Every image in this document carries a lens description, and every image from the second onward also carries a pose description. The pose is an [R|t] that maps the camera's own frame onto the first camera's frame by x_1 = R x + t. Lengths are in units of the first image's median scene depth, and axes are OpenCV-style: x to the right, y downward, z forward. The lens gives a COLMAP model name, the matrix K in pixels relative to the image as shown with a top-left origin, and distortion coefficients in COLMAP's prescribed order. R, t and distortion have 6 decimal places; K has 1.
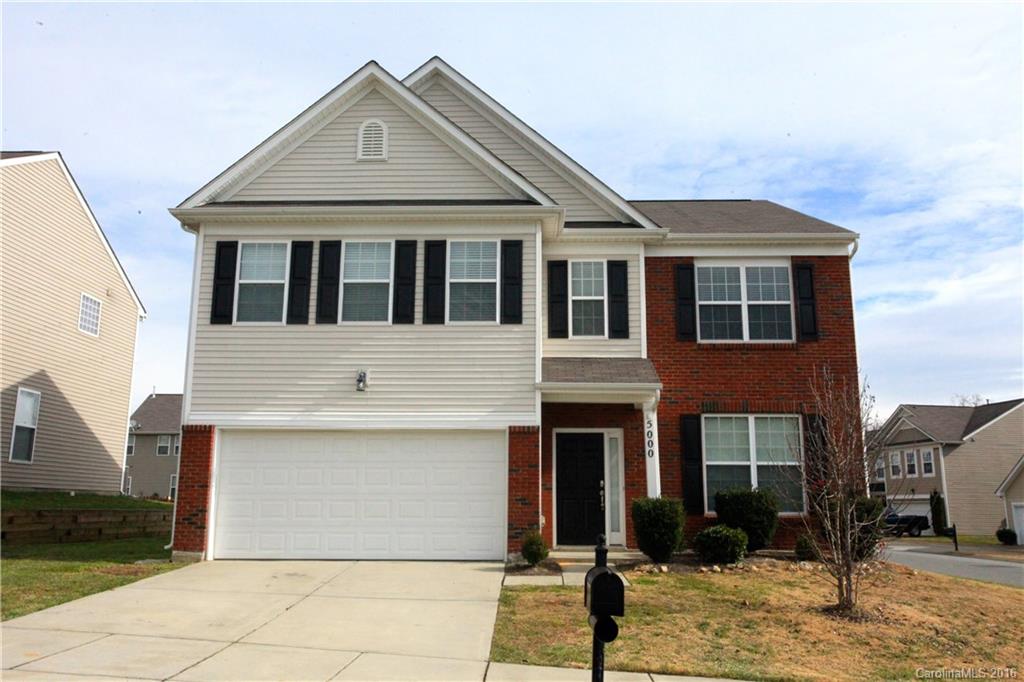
lens RADIAL K [[839.3, 0, 511.7], [0, 839.3, 338.0], [0, 0, 1]] dist [-0.013785, 0.005578]
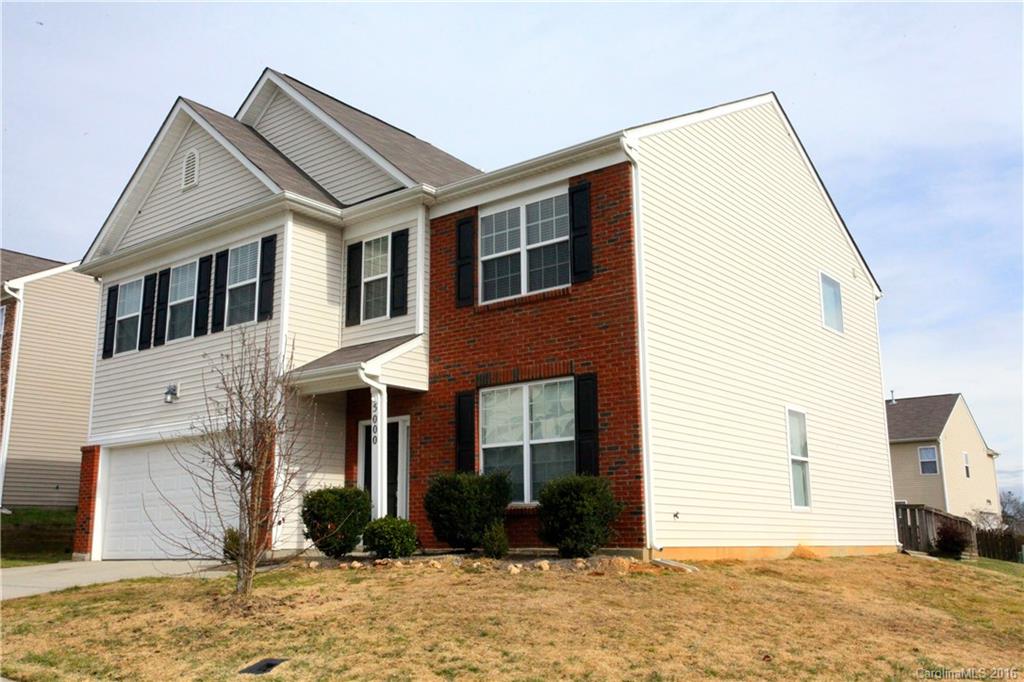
lens RADIAL K [[944.2, 0, 511.1], [0, 944.2, 342.6], [0, 0, 1]] dist [0.010900, 0.000000]
pose [[0.798889, -0.138004, -0.585432, 0.814011], [0.129667, 0.989951, -0.056416, 0.101551], [0.587335, -0.030842, 0.808756, 0.249920]]
